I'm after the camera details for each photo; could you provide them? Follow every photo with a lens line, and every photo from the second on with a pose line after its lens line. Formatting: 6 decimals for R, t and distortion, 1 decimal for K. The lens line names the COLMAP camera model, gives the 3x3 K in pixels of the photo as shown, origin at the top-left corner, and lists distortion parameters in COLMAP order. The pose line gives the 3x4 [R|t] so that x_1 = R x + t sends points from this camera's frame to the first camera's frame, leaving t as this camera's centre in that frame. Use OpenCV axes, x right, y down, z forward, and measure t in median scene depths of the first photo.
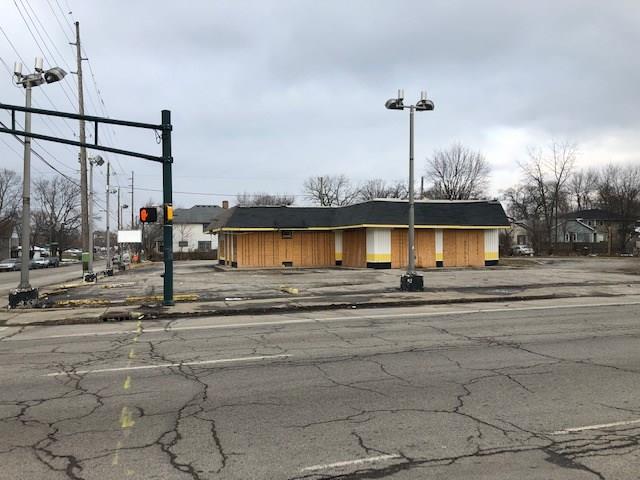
lens RADIAL K [[528.2, 0, 316.9], [0, 528.2, 235.3], [0, 0, 1]] dist [0.043620, -0.030894]
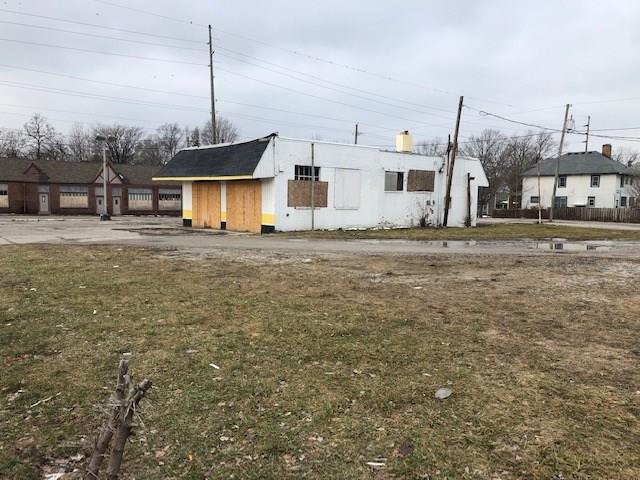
lens RADIAL K [[528.2, 0, 321.7], [0, 528.2, 237.8], [0, 0, 1]] dist [0.043620, -0.030894]
pose [[0.392036, 0.082526, -0.916241, 1.209229], [-0.000634, 0.995992, 0.089438, 0.002190], [0.919950, -0.034482, 0.390517, 0.983609]]
